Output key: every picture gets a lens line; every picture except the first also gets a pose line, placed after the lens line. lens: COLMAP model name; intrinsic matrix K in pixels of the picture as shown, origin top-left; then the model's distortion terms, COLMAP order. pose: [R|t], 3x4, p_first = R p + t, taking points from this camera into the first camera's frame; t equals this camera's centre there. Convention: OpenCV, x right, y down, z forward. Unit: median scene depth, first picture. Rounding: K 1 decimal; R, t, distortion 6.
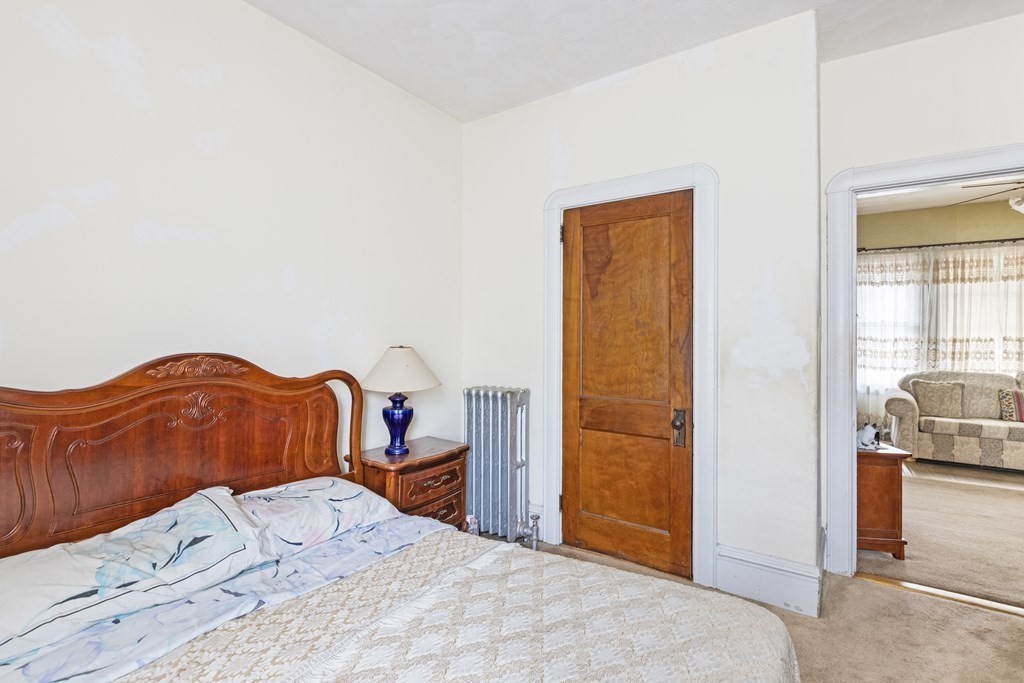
lens RADIAL K [[495.5, 0, 512.0], [0, 495.5, 341.5], [0, 0, 1]] dist [-0.003279, -0.000978]
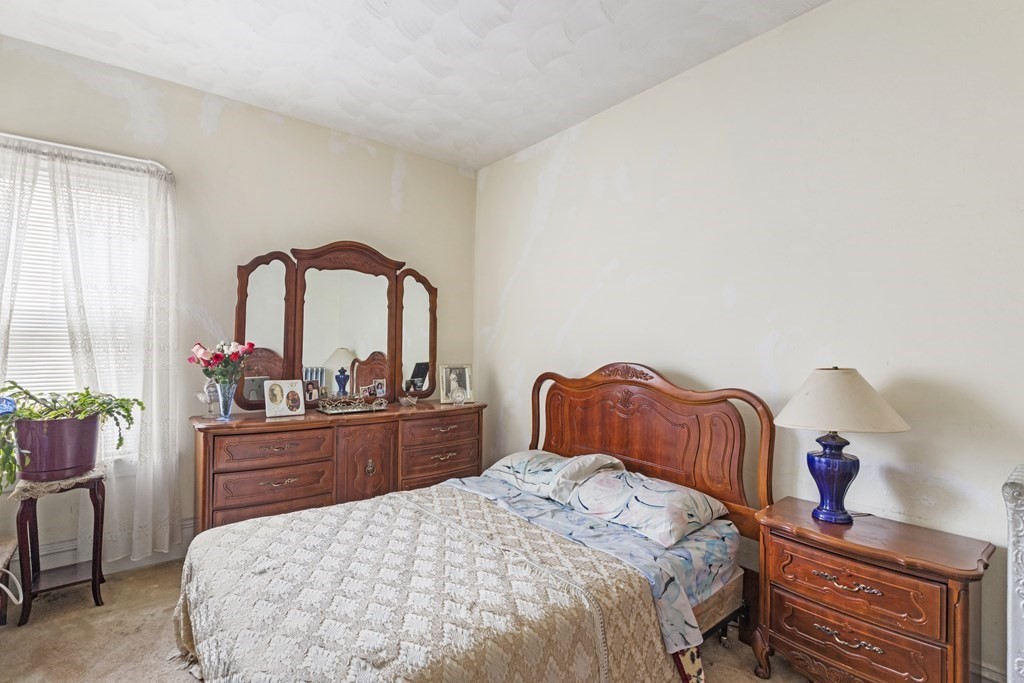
lens RADIAL K [[495.5, 0, 512.0], [0, 495.5, 341.5], [0, 0, 1]] dist [-0.003279, -0.000978]
pose [[-0.298369, -0.022313, -0.954190, 0.881536], [-0.023079, 0.999603, -0.016159, -0.009156], [0.954172, 0.017200, -0.298765, 1.172188]]
